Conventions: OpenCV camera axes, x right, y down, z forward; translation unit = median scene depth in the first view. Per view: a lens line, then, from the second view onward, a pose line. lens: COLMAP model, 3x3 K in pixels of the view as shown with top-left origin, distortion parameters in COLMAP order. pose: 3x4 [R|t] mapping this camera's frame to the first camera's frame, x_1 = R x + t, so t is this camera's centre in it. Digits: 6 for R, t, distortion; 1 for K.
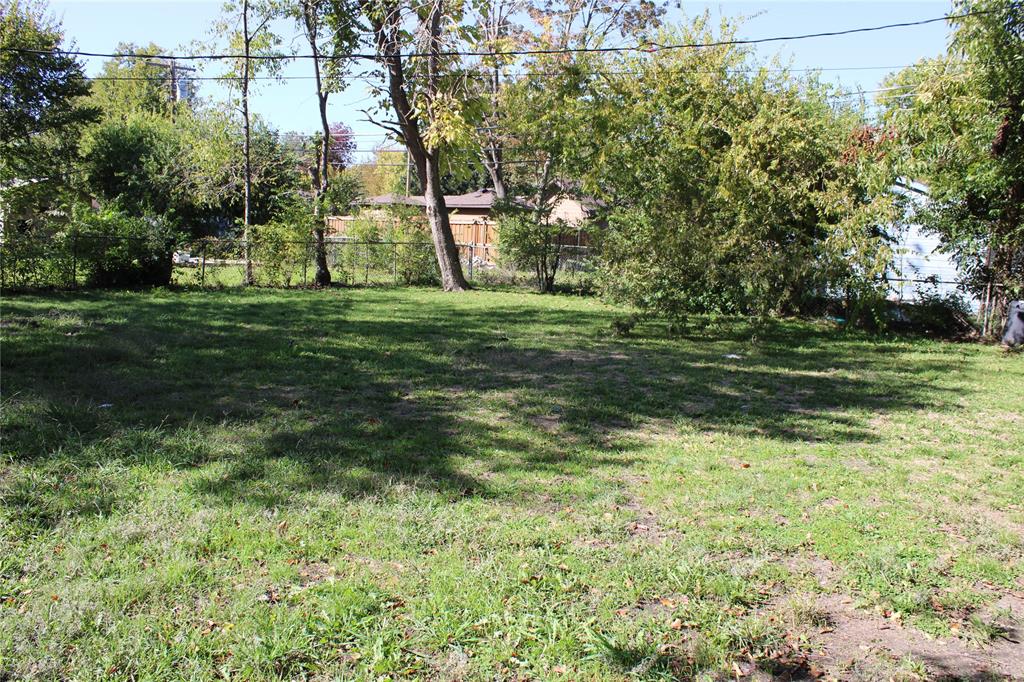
lens RADIAL K [[836.6, 0, 512.0], [0, 836.6, 341.0], [0, 0, 1]] dist [-0.171517, 0.157501]
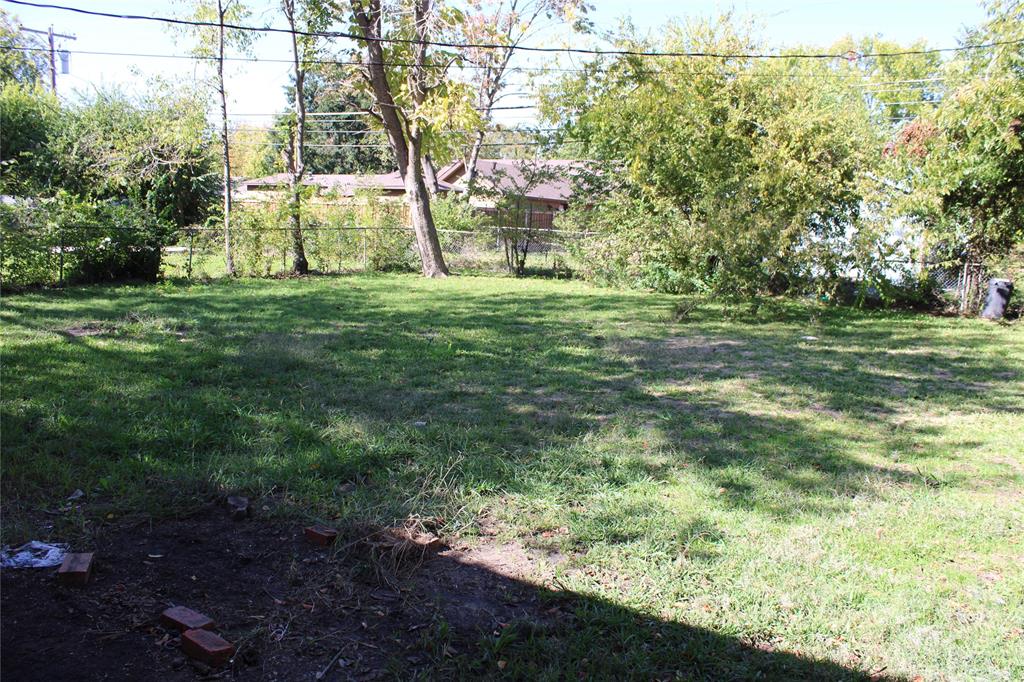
lens RADIAL K [[836.6, 0, 512.0], [0, 836.6, 341.0], [0, 0, 1]] dist [-0.171517, 0.157501]
pose [[0.980113, -0.034919, 0.195343, -0.223007], [0.029599, 0.999109, 0.030088, -0.014164], [-0.196220, -0.023707, 0.980273, 0.020360]]
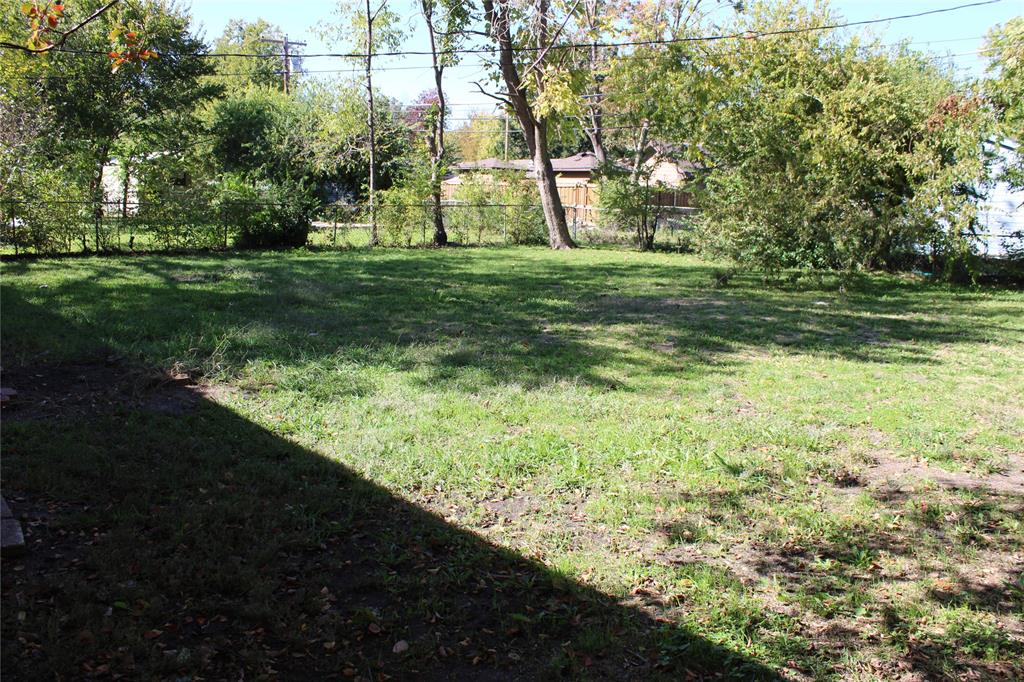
lens RADIAL K [[836.6, 0, 512.0], [0, 836.6, 341.0], [0, 0, 1]] dist [-0.171517, 0.157501]
pose [[0.994098, 0.001815, -0.108467, -0.019499], [0.002977, 0.999027, 0.043999, 0.013326], [0.108442, -0.044062, 0.993126, -0.101176]]
